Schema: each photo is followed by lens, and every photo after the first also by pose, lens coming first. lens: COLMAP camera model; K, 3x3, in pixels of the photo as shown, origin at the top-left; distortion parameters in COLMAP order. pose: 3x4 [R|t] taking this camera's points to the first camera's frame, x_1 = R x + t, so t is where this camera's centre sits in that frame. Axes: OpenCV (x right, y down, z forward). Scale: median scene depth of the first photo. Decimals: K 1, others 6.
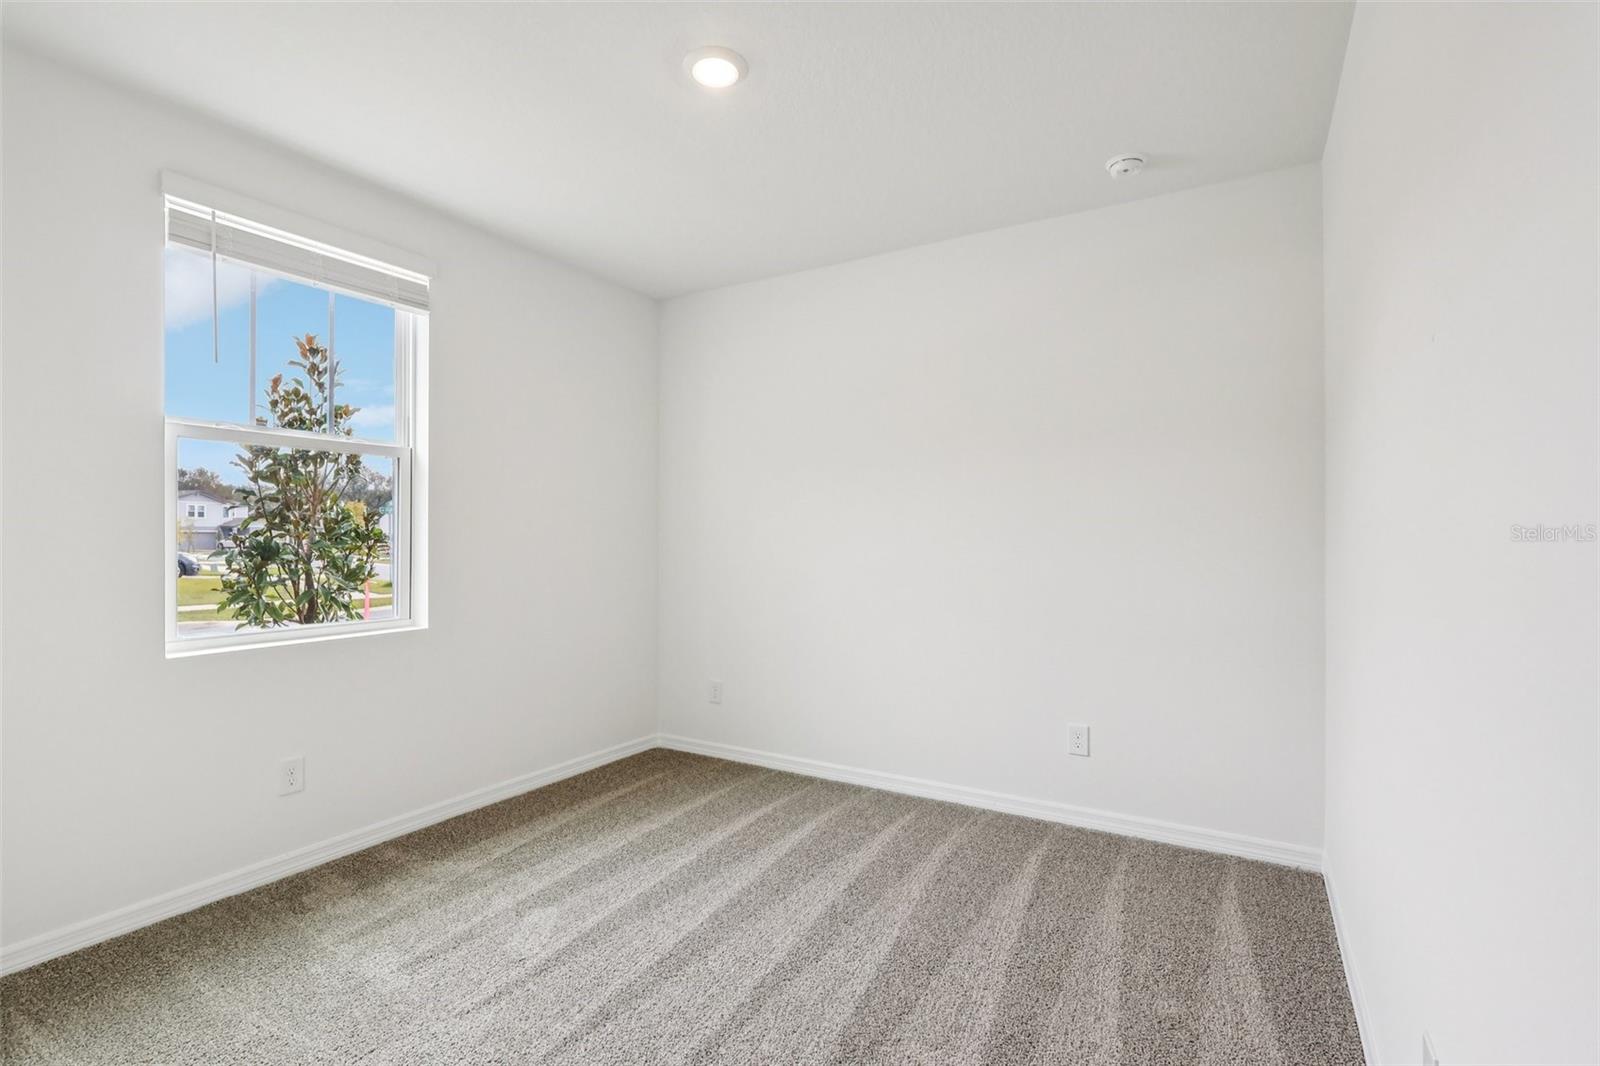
lens RADIAL K [[750.5, 0, 800.0], [0, 750.5, 533.0], [0, 0, 1]] dist [-0.001760, -0.000253]
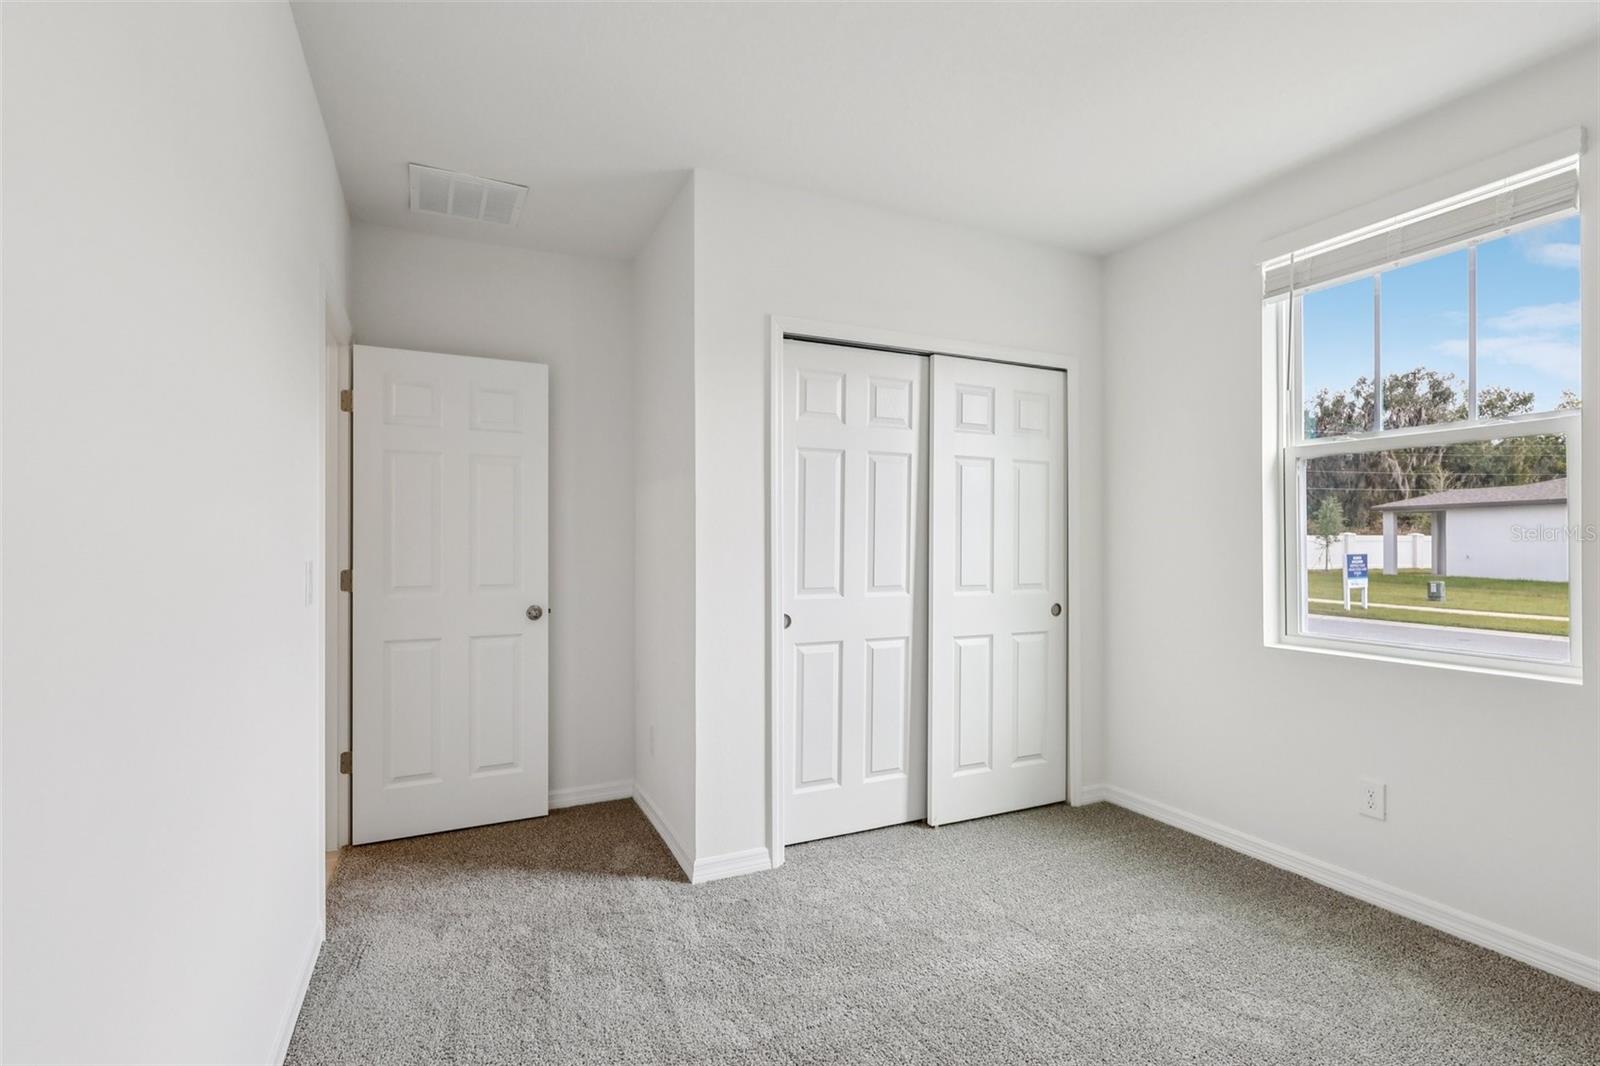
lens RADIAL K [[750.5, 0, 800.0], [0, 750.5, 533.0], [0, 0, 1]] dist [-0.001760, -0.000253]
pose [[-0.563606, -0.009173, -0.825993, 0.546393], [0.003905, 0.999898, -0.013769, -0.000367], [0.826034, -0.010985, -0.563513, 1.005518]]
